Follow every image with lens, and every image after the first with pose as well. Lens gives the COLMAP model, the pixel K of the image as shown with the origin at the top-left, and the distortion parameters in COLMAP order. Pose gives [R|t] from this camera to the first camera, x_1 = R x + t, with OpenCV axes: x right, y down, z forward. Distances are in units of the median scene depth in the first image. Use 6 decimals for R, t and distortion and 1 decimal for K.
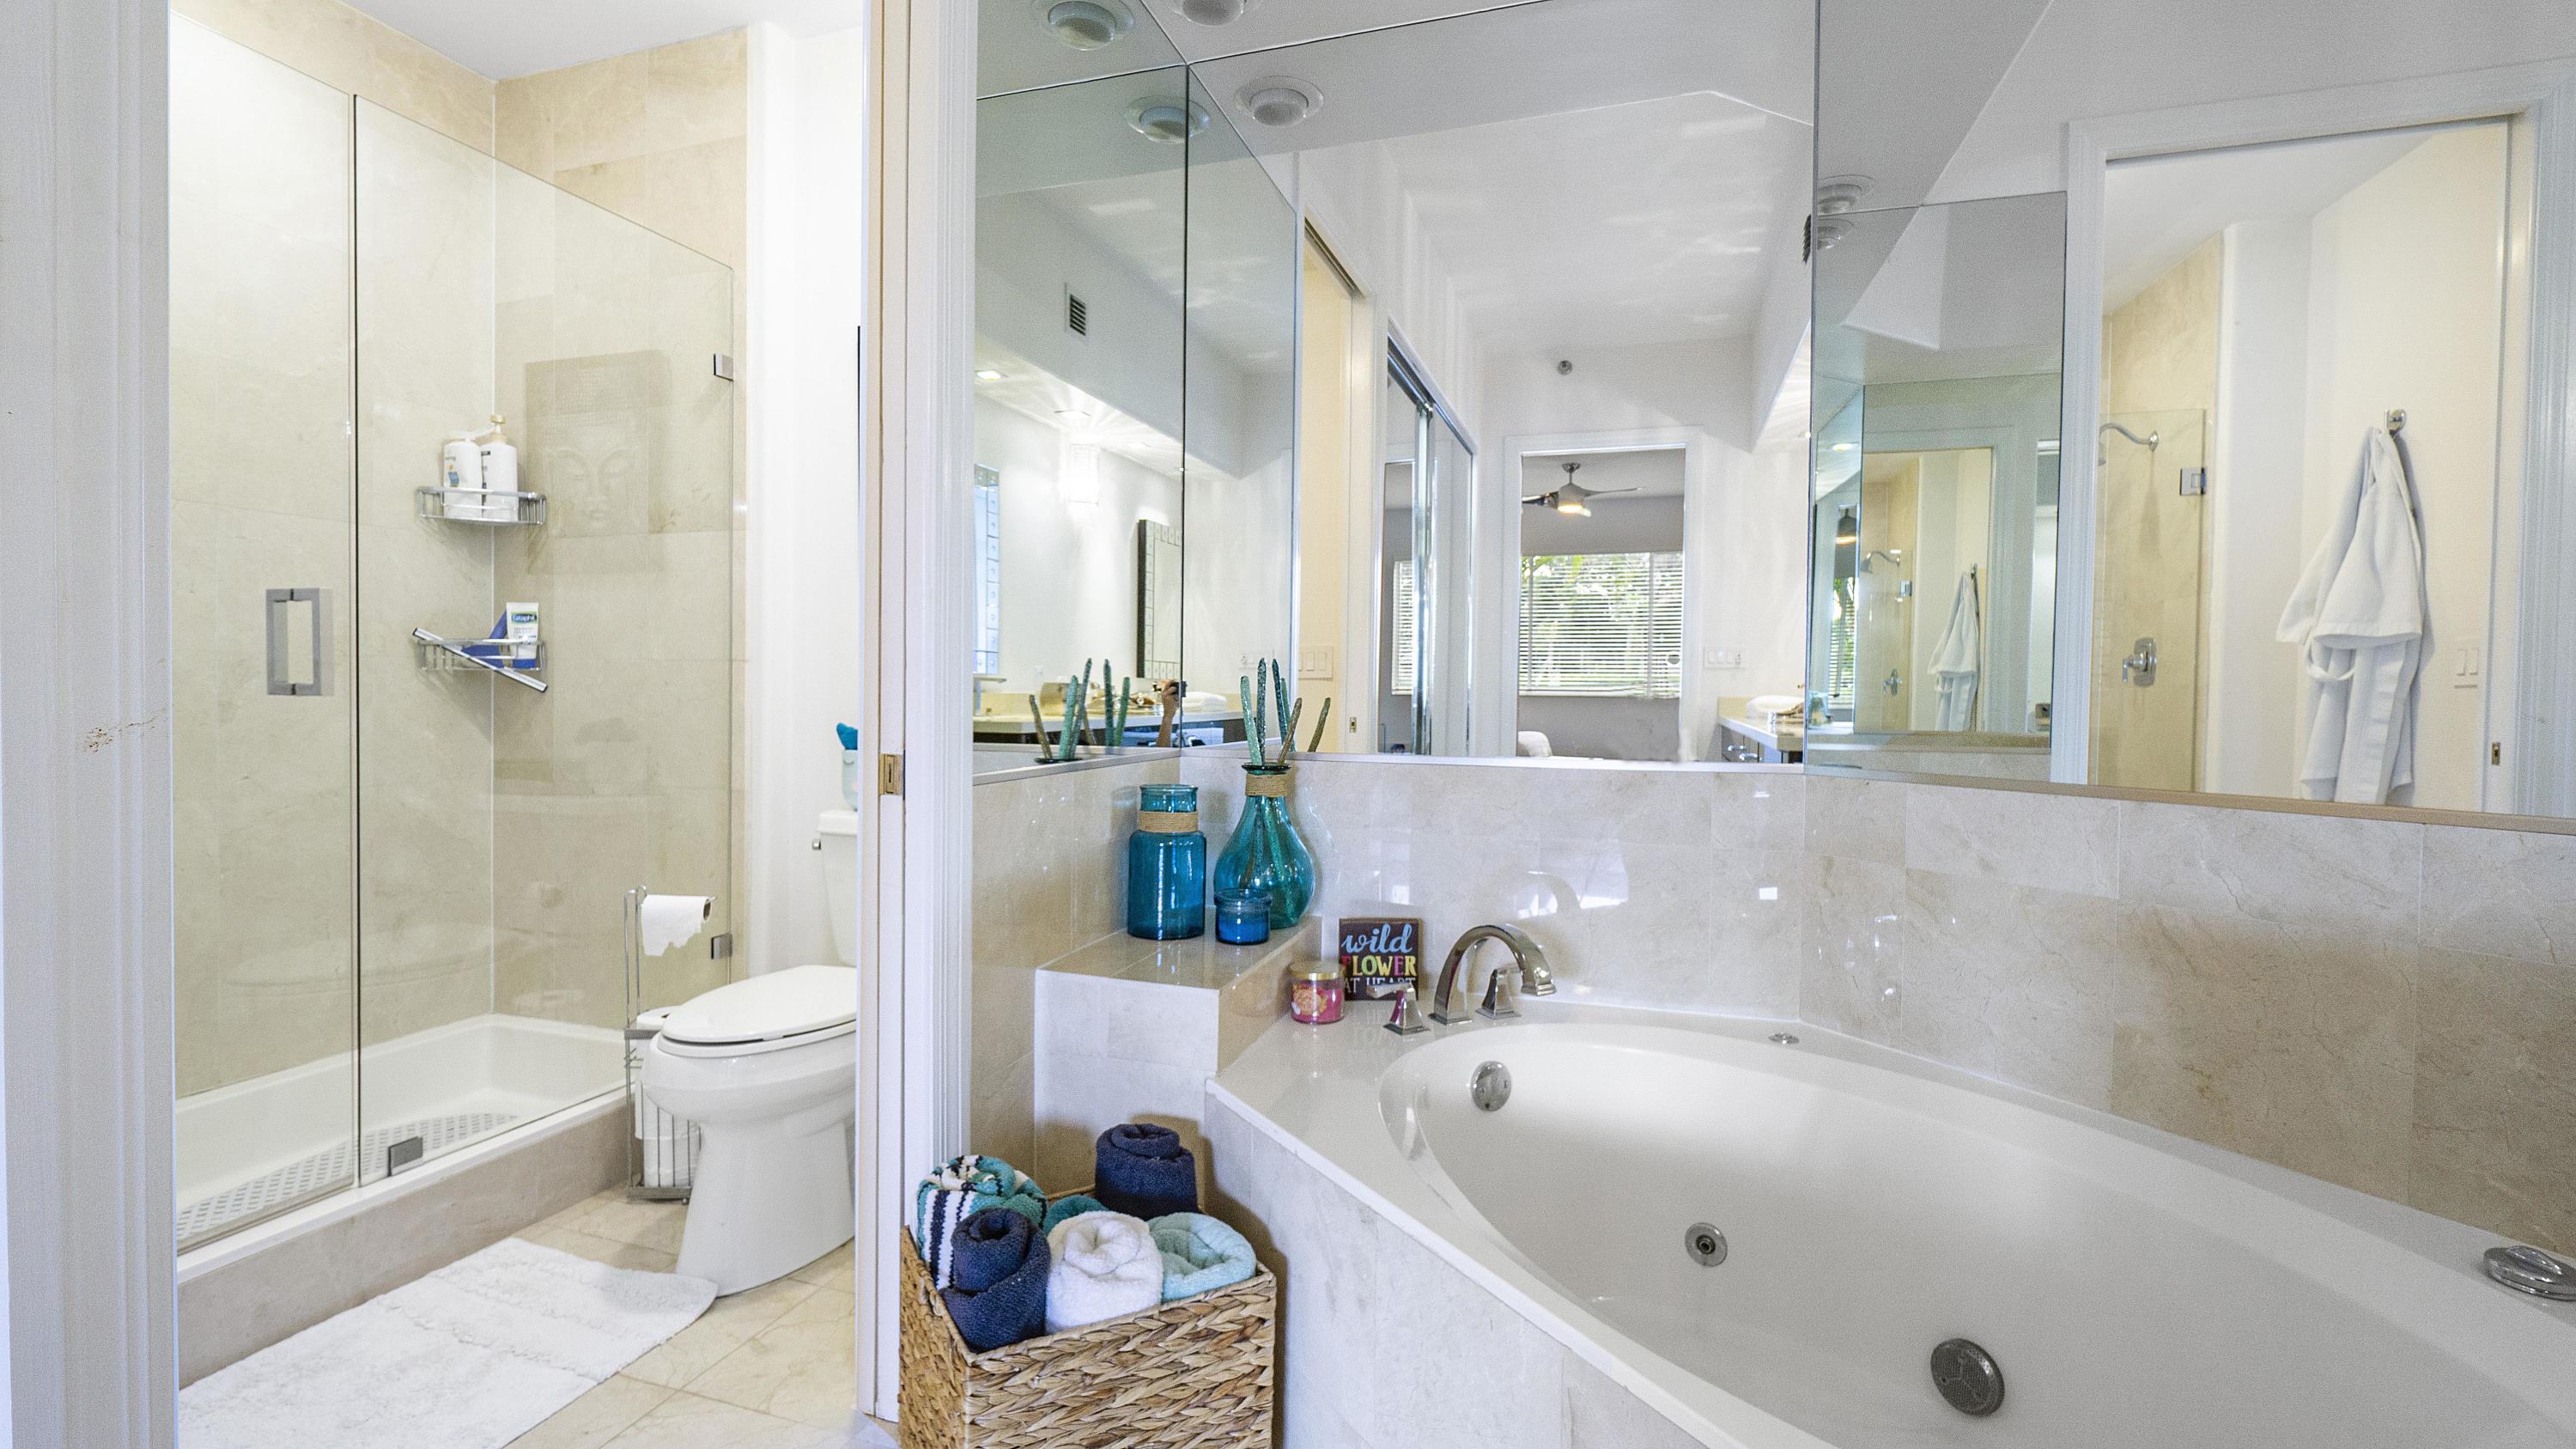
lens RADIAL K [[1101.2, 0, 1272.0], [0, 1101.2, 717.9], [0, 0, 1]] dist [-0.010491, 0.000320]
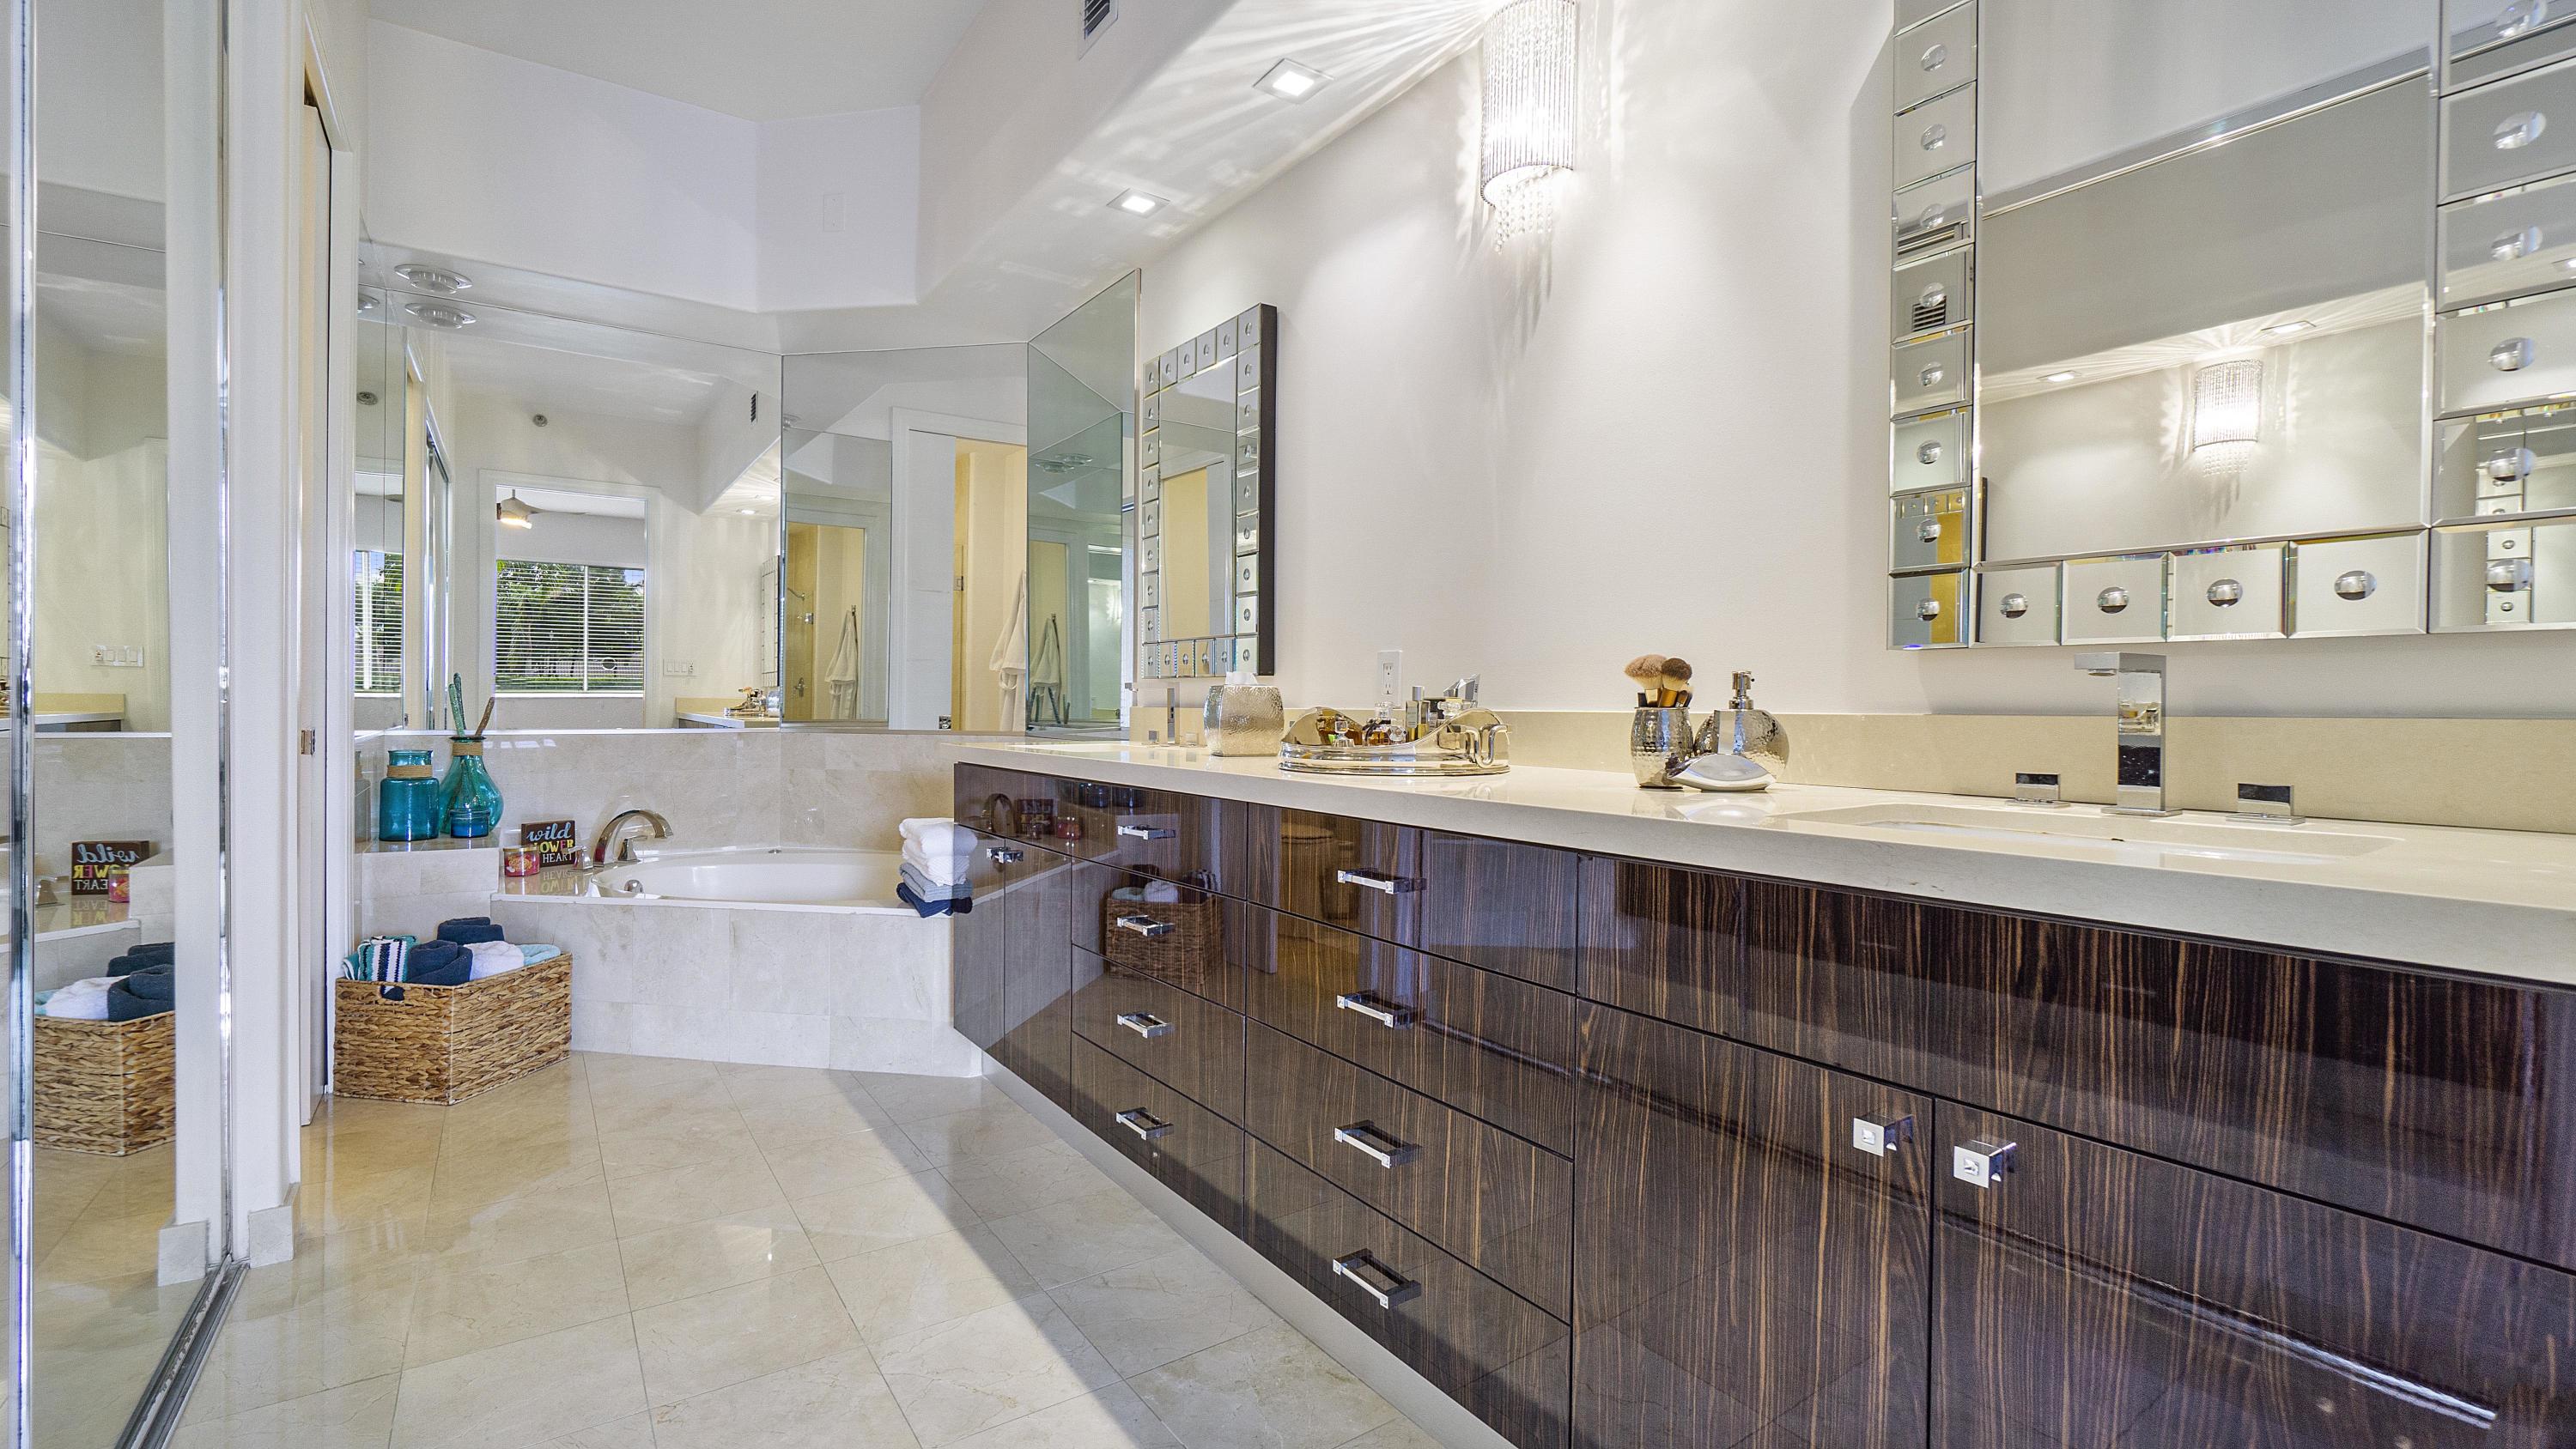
lens RADIAL K [[1100.9, 0, 1272.0], [0, 1100.9, 717.9], [0, 0, 1]] dist [-0.010491, 0.000320]
pose [[0.598175, -0.012424, 0.801269, -0.603832], [0.013534, 0.999894, 0.005400, 0.022193], [-0.801251, 0.007614, 0.598280, -0.966358]]
